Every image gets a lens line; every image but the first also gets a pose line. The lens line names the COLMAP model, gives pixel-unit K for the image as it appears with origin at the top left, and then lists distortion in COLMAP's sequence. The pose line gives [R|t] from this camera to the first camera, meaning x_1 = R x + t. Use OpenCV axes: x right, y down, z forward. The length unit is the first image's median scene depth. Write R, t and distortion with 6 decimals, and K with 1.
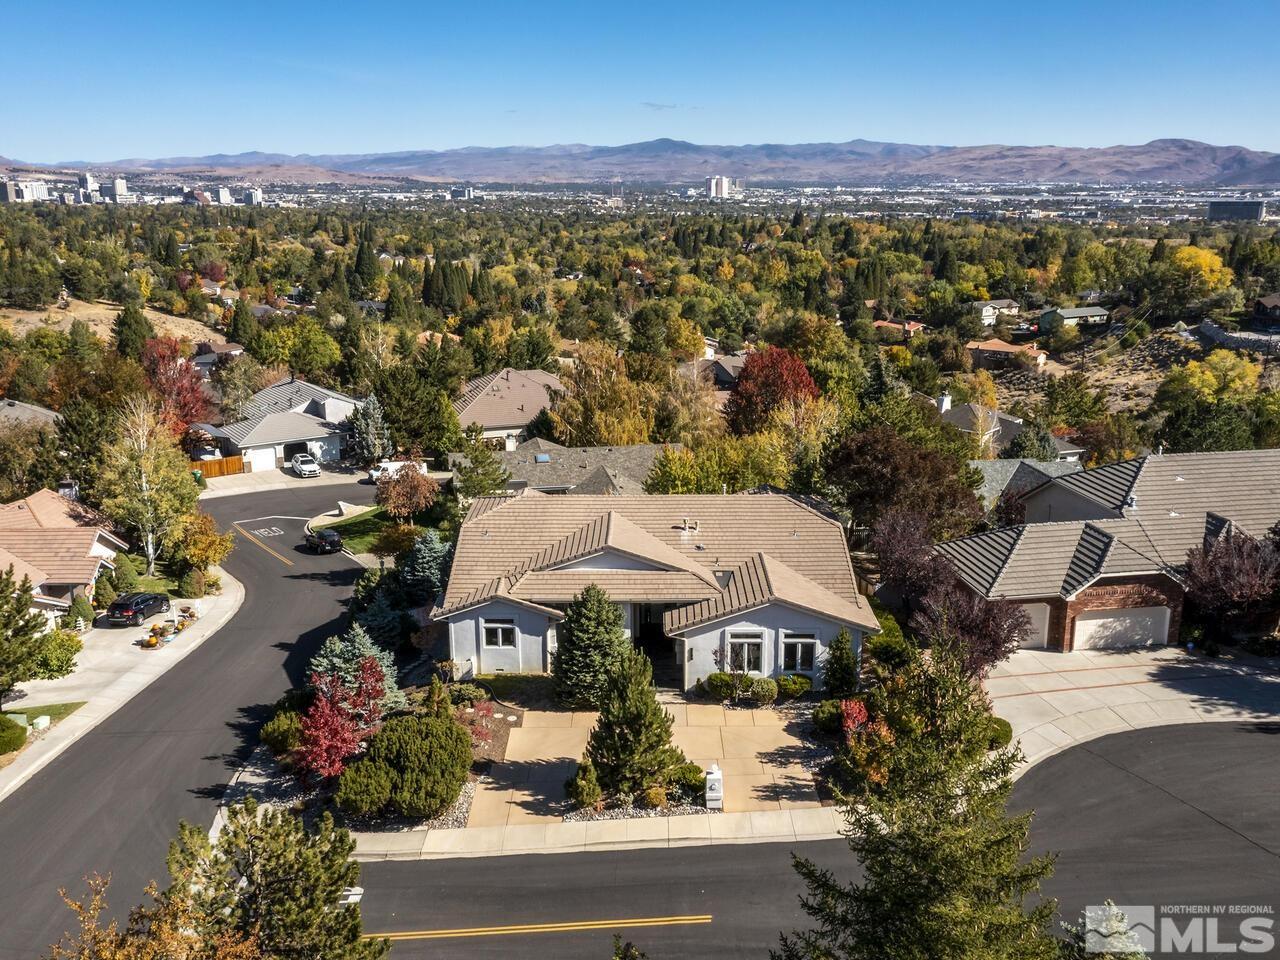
lens RADIAL K [[1164.0, 0, 639.8], [0, 1164.0, 493.2], [0, 0, 1]] dist [0.021823, 0.044133]
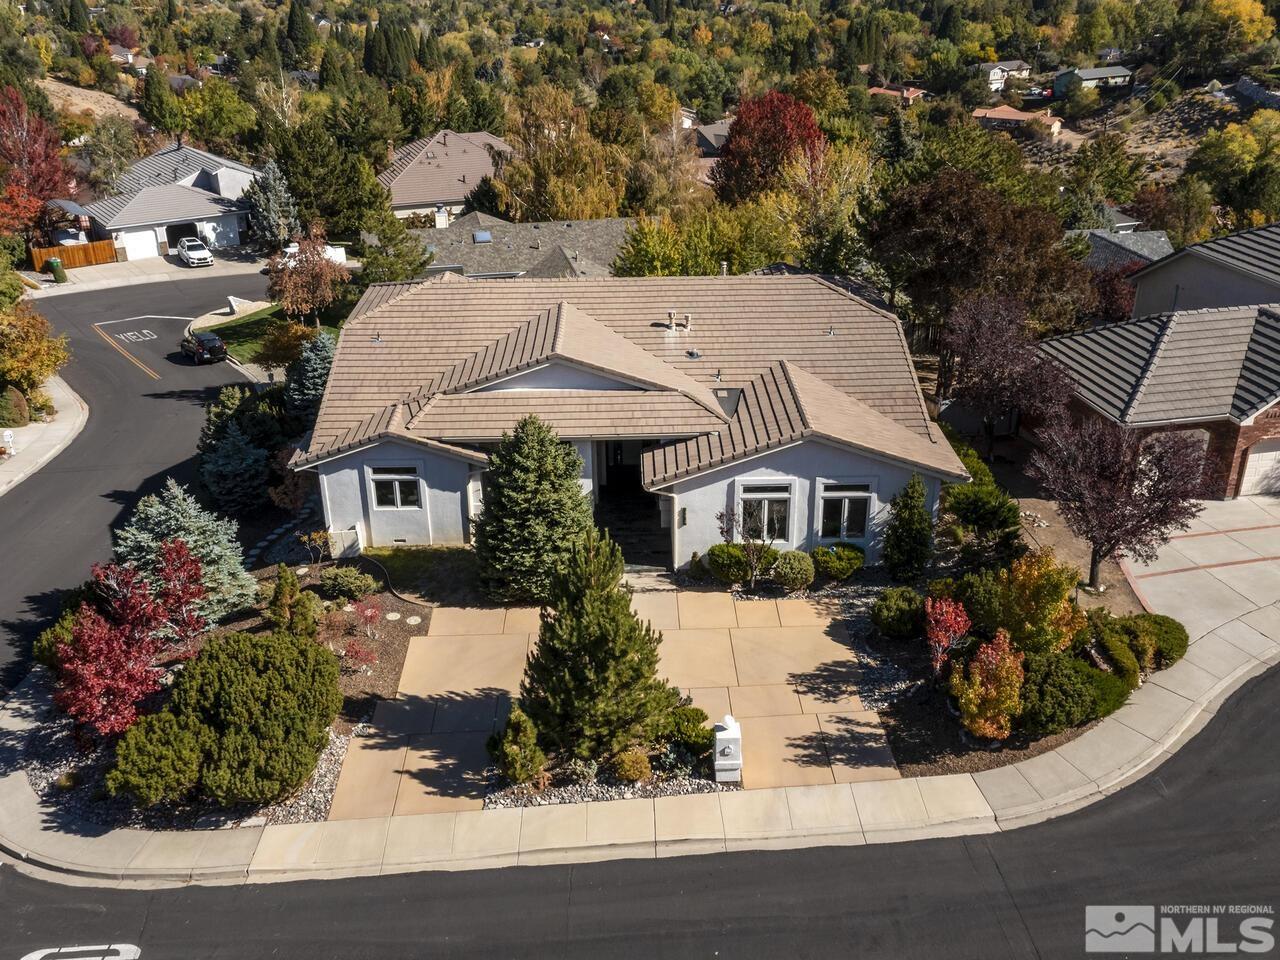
lens RADIAL K [[1164.0, 0, 659.0], [0, 1164.0, 483.5], [0, 0, 1]] dist [0.021823, 0.044133]
pose [[0.999176, -0.018923, 0.035895, 0.004333], [0.012727, 0.986114, 0.165584, 0.005836], [-0.038530, -0.164991, 0.985542, 0.227885]]
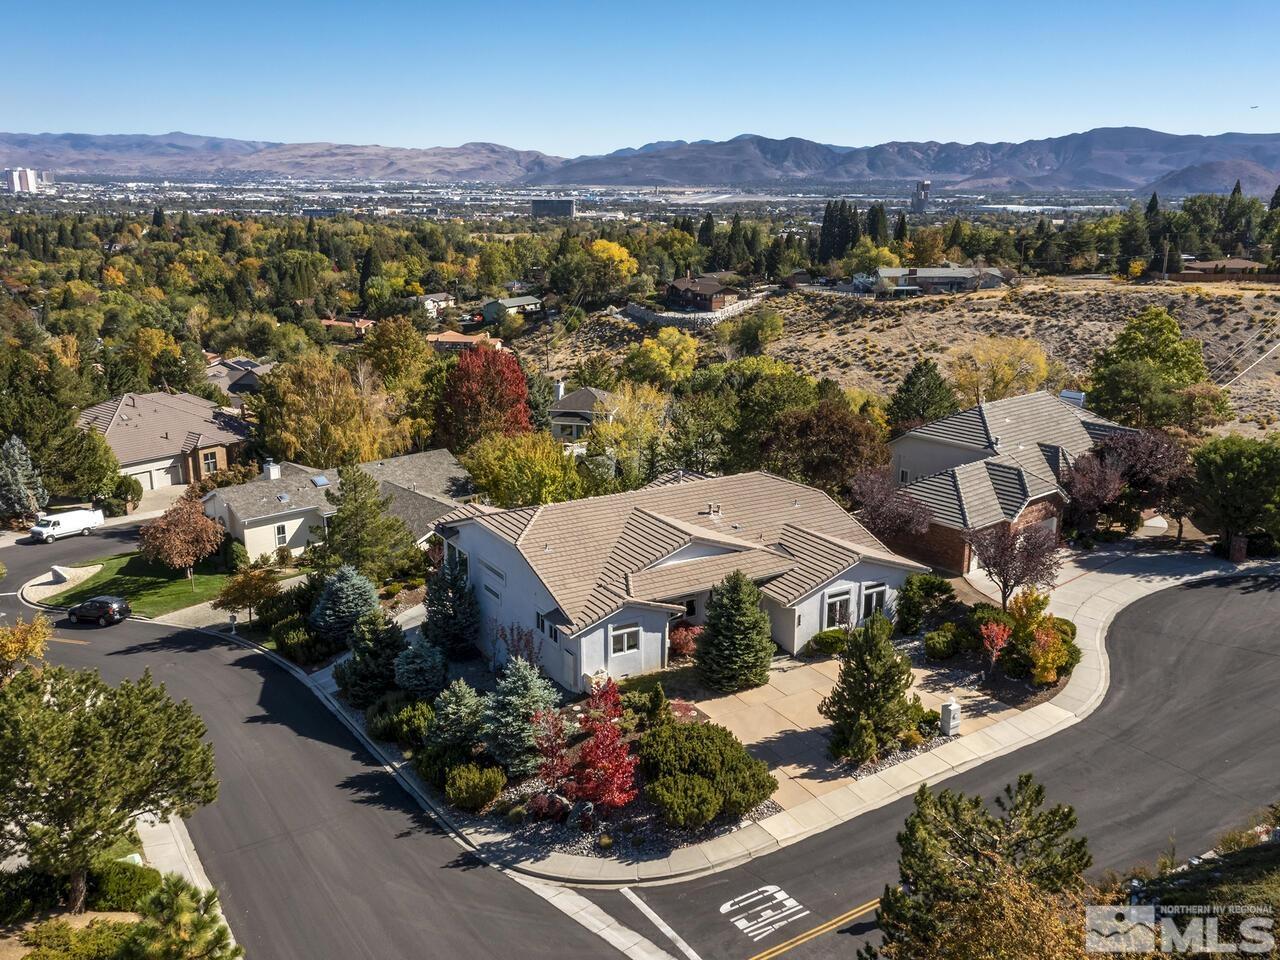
lens RADIAL K [[1164.0, 0, 590.8], [0, 1164.0, 514.9], [0, 0, 1]] dist [0.021823, 0.044133]
pose [[0.849784, -0.143168, 0.507317, -0.435427], [0.132812, 0.989514, 0.056779, -0.031601], [-0.510126, 0.019128, 0.859887, 0.101655]]
